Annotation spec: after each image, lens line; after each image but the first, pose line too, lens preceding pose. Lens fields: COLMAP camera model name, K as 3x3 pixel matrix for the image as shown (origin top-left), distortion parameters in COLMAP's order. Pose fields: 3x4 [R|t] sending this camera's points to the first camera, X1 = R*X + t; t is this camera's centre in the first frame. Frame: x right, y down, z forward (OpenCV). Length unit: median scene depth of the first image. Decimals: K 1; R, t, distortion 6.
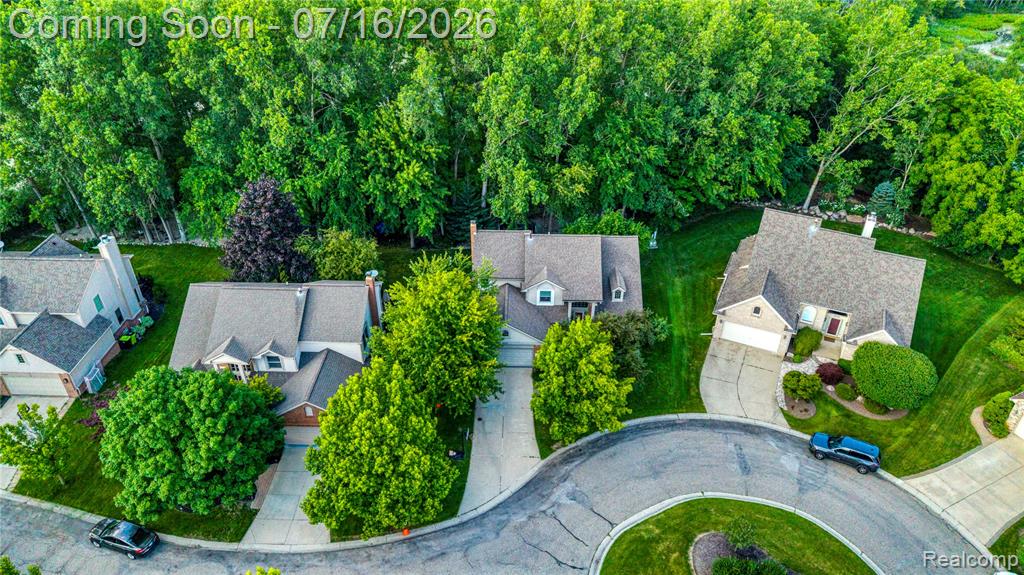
lens RADIAL K [[705.0, 0, 512.0], [0, 705.0, 287.5], [0, 0, 1]] dist [0.001355, 0.000854]
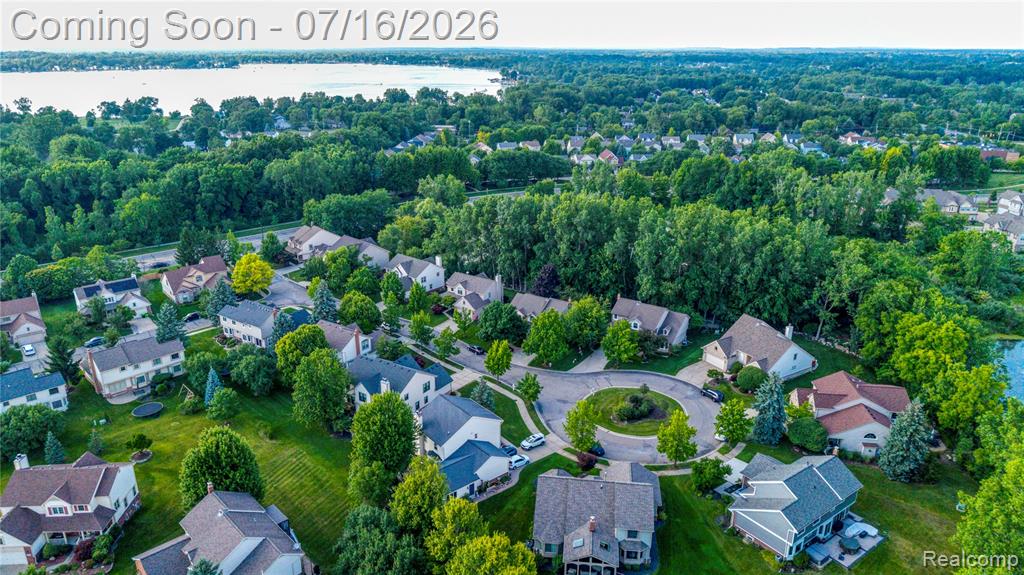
lens RADIAL K [[705.0, 0, 512.0], [0, 705.0, 287.5], [0, 0, 1]] dist [0.001355, 0.000854]
pose [[0.835843, 0.170151, -0.521935, 0.942794], [-0.296494, 0.940080, -0.168348, 0.427724], [0.462016, 0.295463, 0.836208, -1.312829]]
